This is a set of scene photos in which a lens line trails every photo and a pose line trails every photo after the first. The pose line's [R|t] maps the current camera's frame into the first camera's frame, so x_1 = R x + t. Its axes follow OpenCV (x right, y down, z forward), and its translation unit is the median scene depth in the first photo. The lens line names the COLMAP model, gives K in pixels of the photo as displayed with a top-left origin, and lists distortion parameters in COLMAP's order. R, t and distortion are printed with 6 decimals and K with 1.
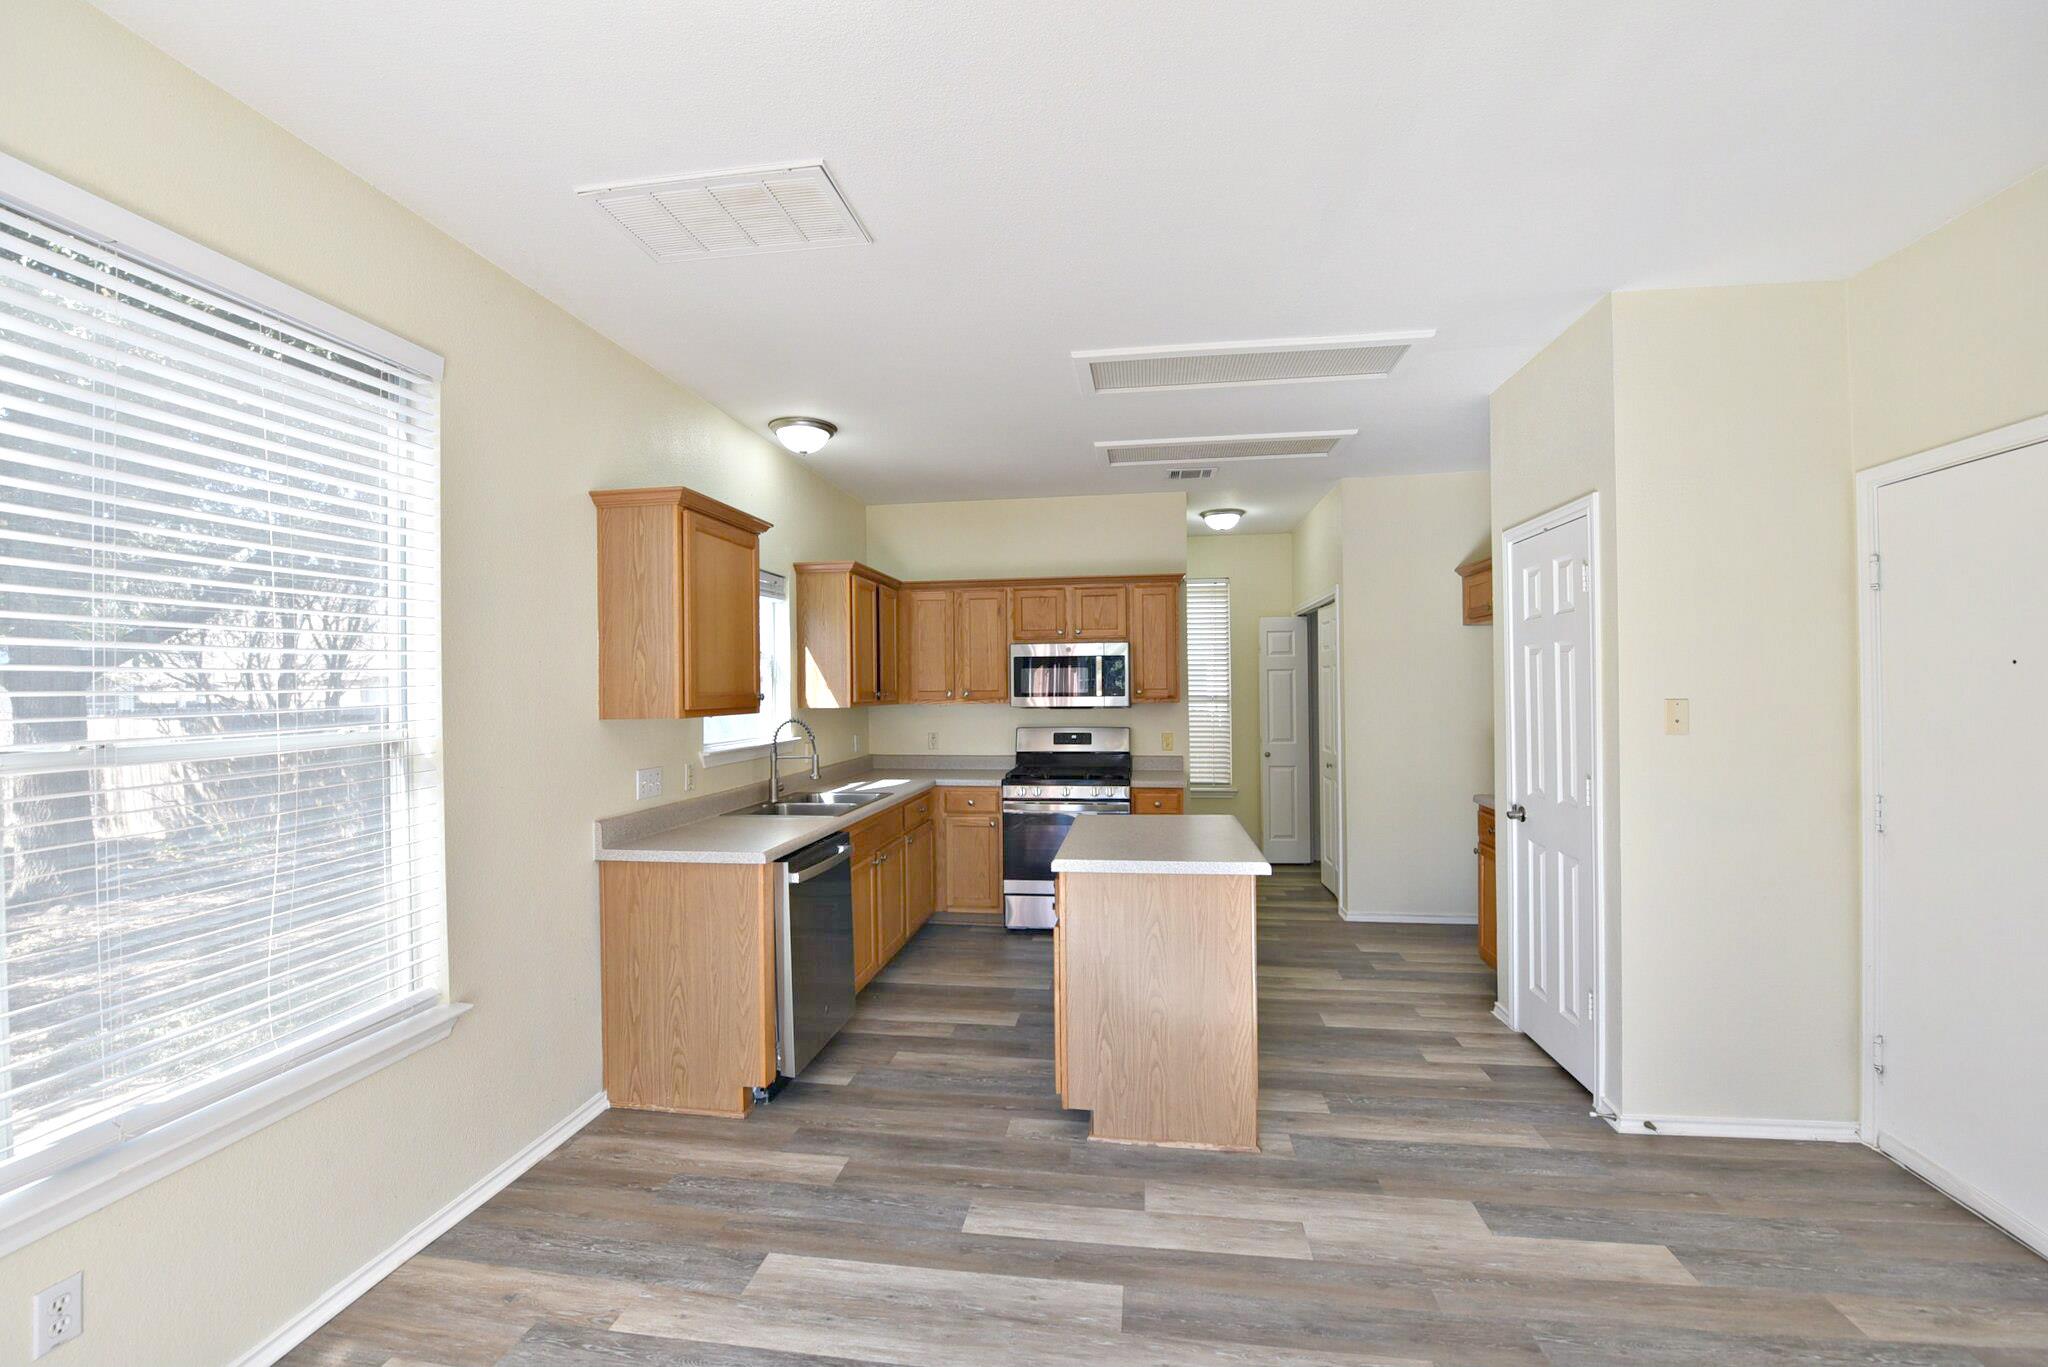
lens RADIAL K [[835.2, 0, 1037.8], [0, 835.2, 684.1], [0, 0, 1]] dist [-0.015677, -0.001446]
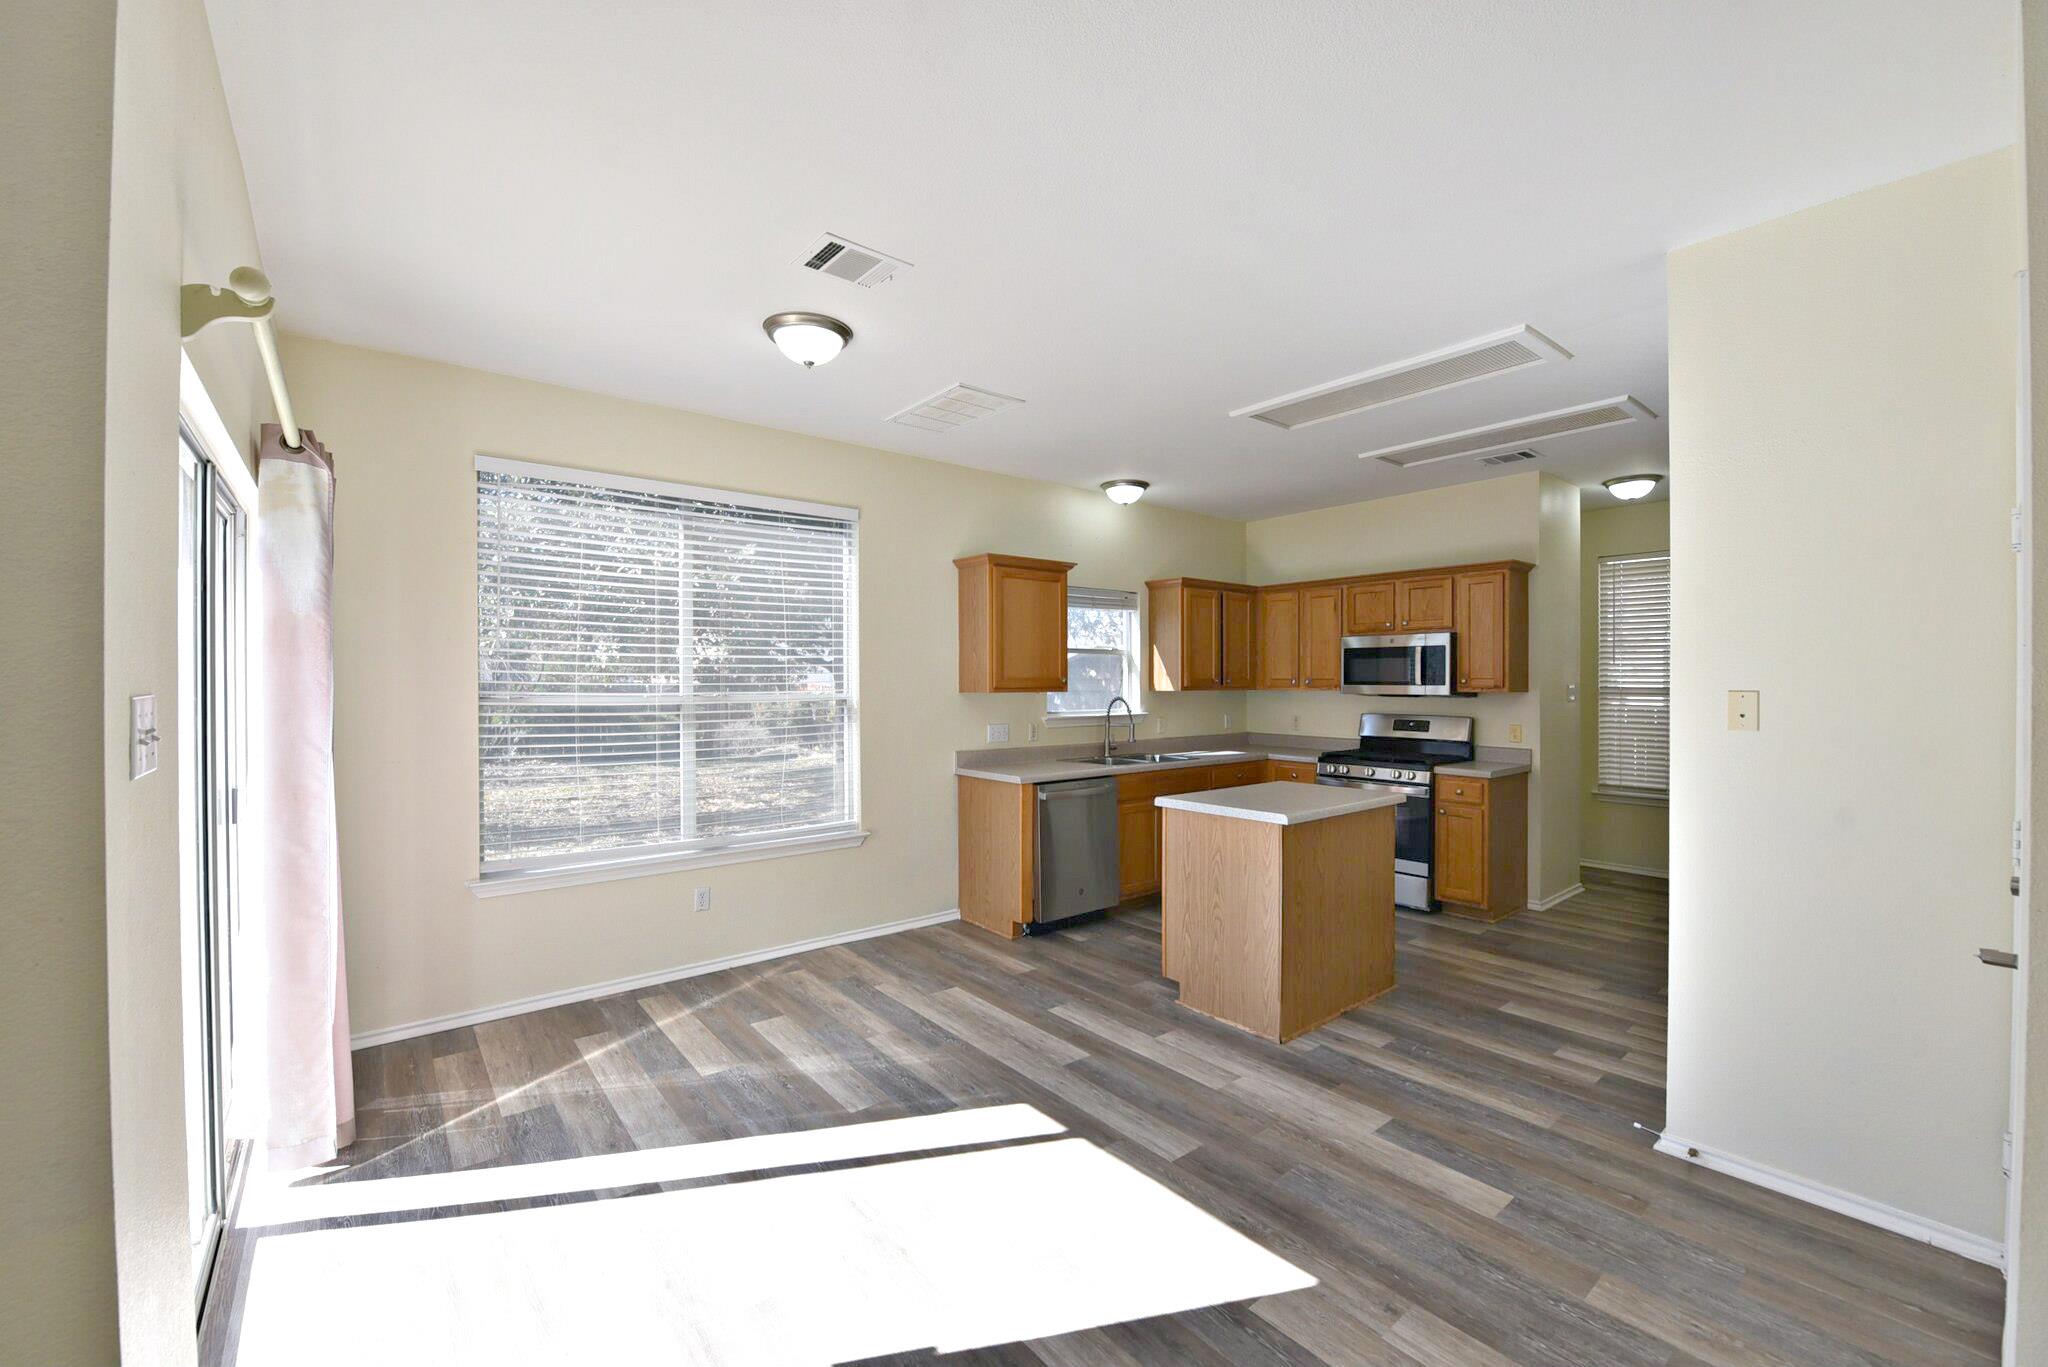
lens RADIAL K [[835.2, 0, 1035.1], [0, 835.2, 683.7], [0, 0, 1]] dist [-0.015677, -0.001446]
pose [[0.732783, 0.010494, -0.680382, 0.763981], [-0.002612, 0.999917, 0.012609, 0.001740], [0.680458, -0.007462, 0.732750, -0.156966]]
